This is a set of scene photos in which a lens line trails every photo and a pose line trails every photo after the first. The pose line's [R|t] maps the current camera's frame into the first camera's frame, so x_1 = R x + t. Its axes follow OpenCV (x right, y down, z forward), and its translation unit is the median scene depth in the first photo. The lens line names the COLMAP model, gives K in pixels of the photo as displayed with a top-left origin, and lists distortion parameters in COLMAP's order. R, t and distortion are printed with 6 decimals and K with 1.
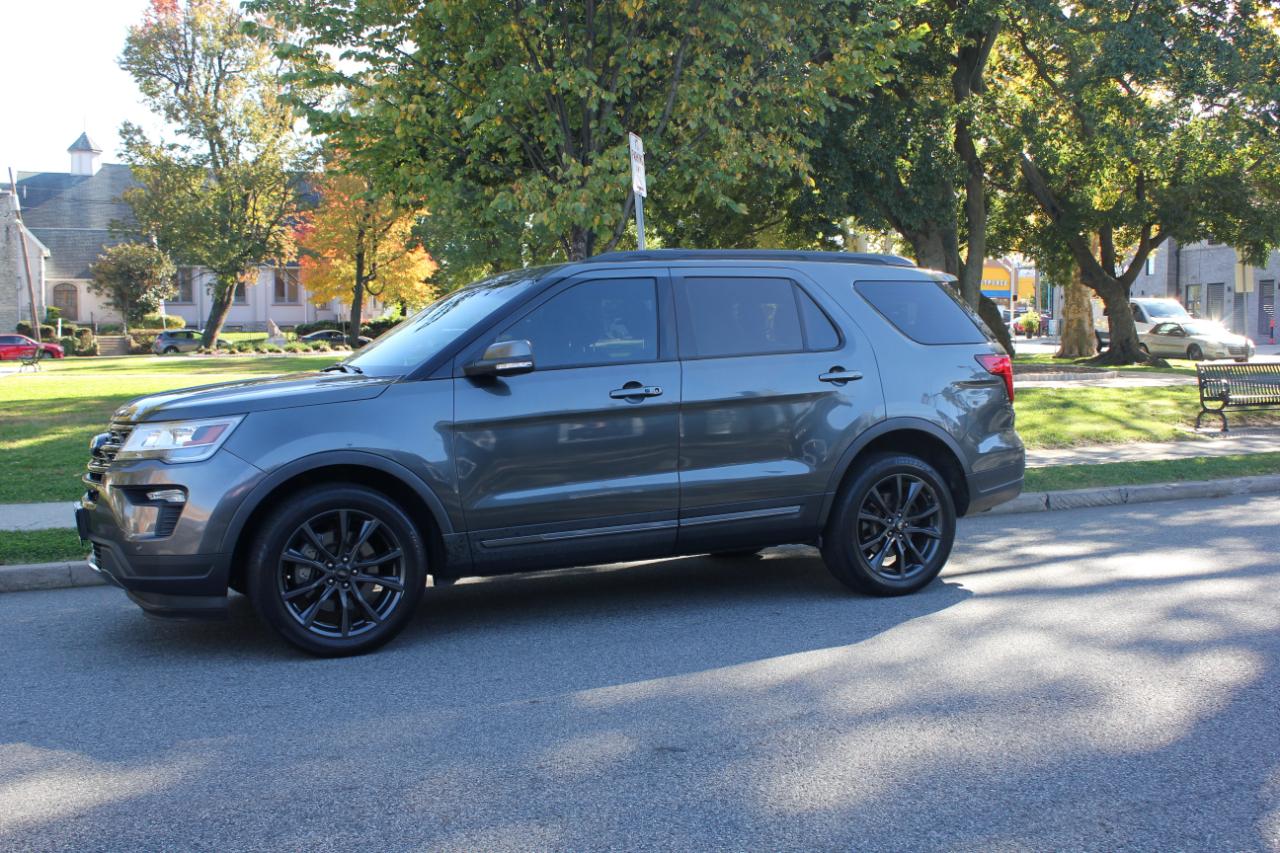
lens RADIAL K [[1337.9, 0, 662.5], [0, 1337.9, 427.1], [0, 0, 1]] dist [-0.070610, 0.000000]
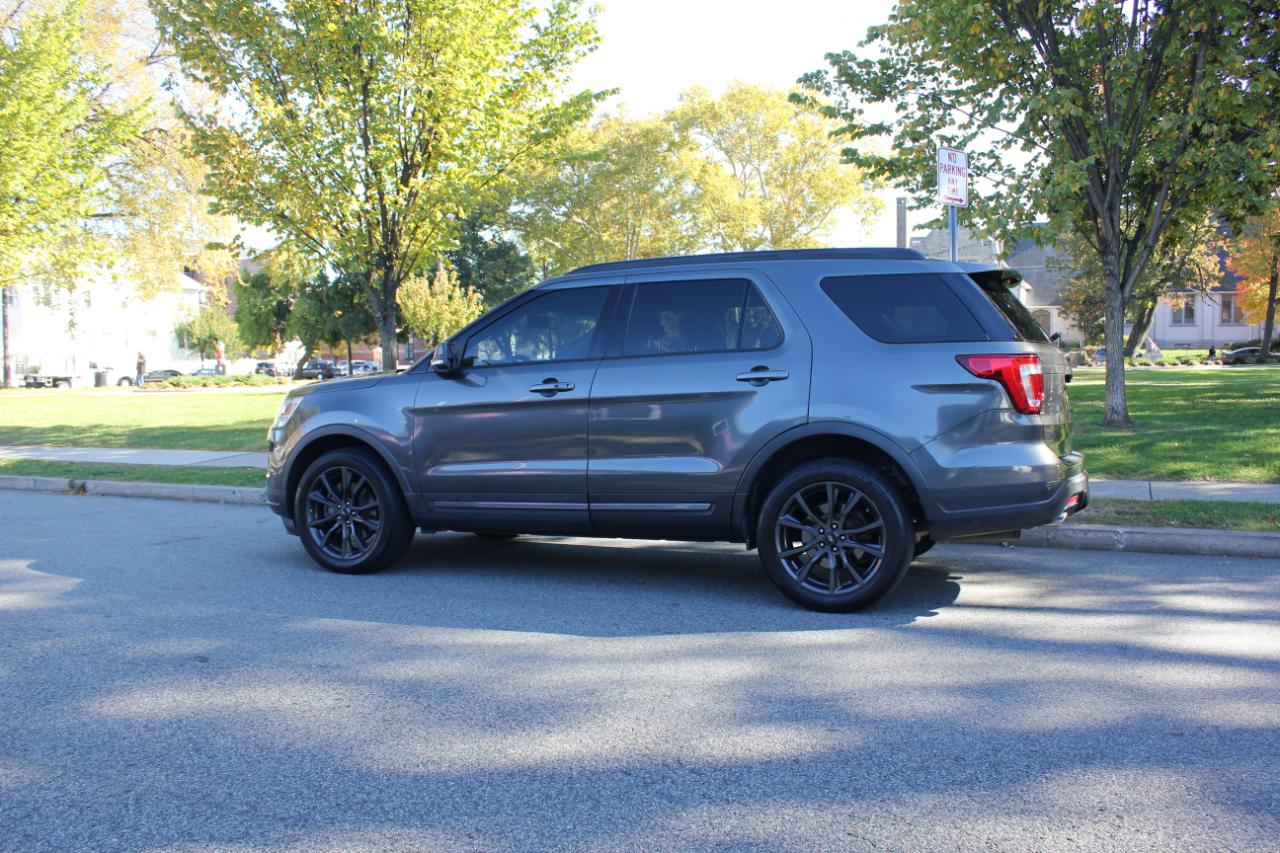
lens RADIAL K [[1094.1, 0, 642.5], [0, 1094.1, 446.9], [0, 0, 1]] dist [-0.133976, 0.081678]
pose [[0.668797, 0.058551, -0.741136, 0.079457], [-0.045047, 0.998254, 0.038213, -0.001569], [0.742079, 0.007829, 0.670267, 0.047701]]
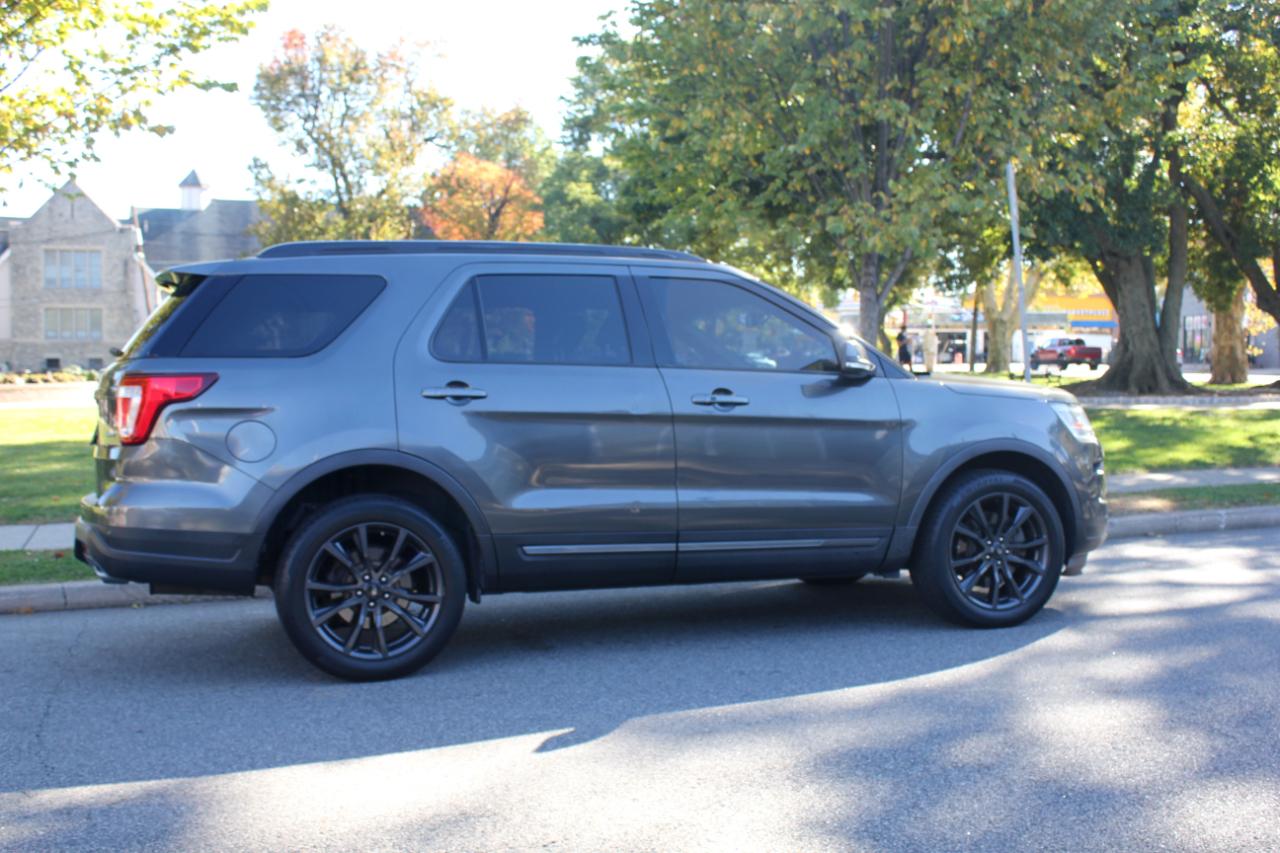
lens RADIAL K [[1337.9, 0, 666.7], [0, 1337.9, 467.2], [0, 0, 1]] dist [-0.070610, 0.000000]
pose [[0.999092, 0.000691, -0.042607, -0.044464], [-0.000479, 0.999987, 0.005007, 0.003577], [0.042610, -0.004982, 0.999079, -0.012785]]
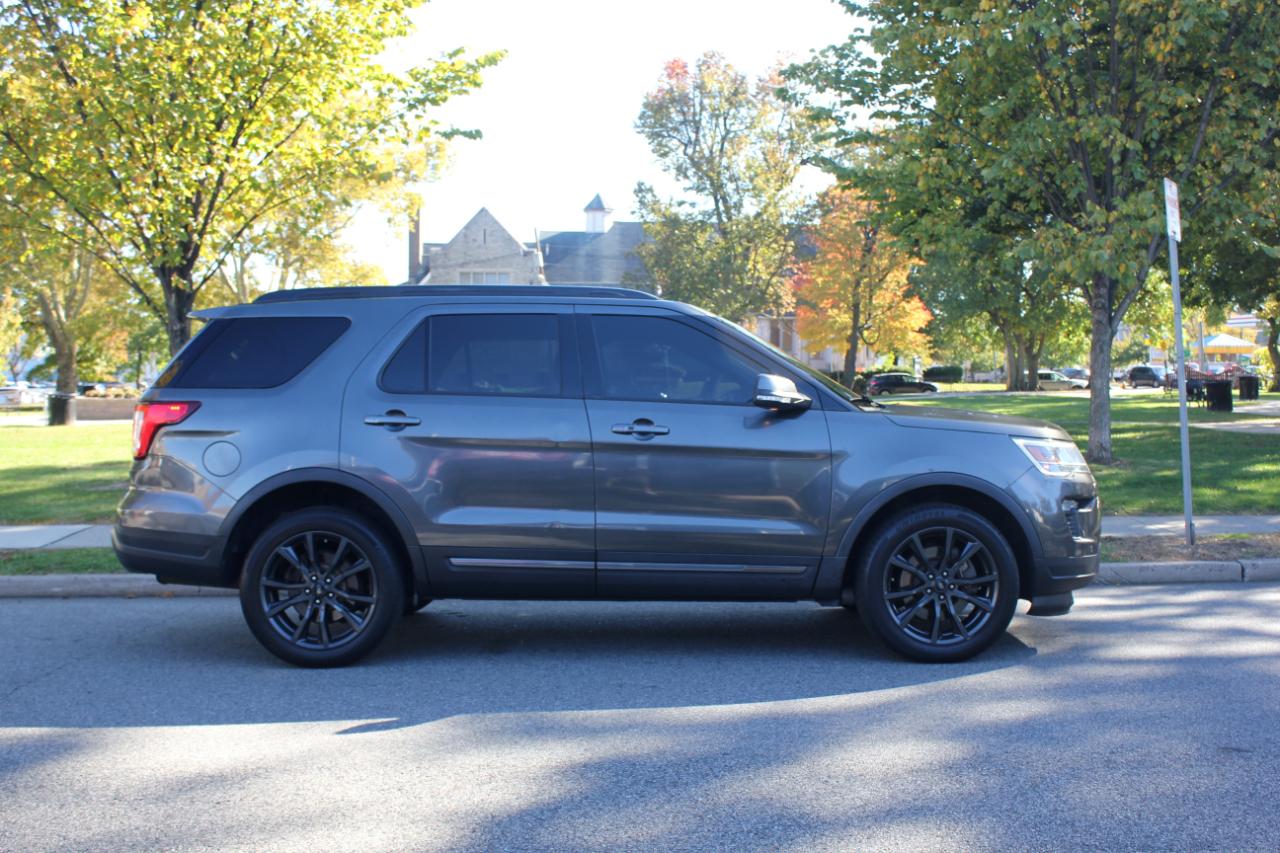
lens RADIAL K [[1365.4, 0, 666.4], [0, 1365.4, 408.3], [0, 0, 1]] dist [-0.081147, 0.000000]
pose [[0.938225, 0.009161, -0.345903, -0.004234], [-0.027215, 0.998506, -0.047374, 0.002427], [0.344953, 0.053861, 0.937073, -0.014532]]
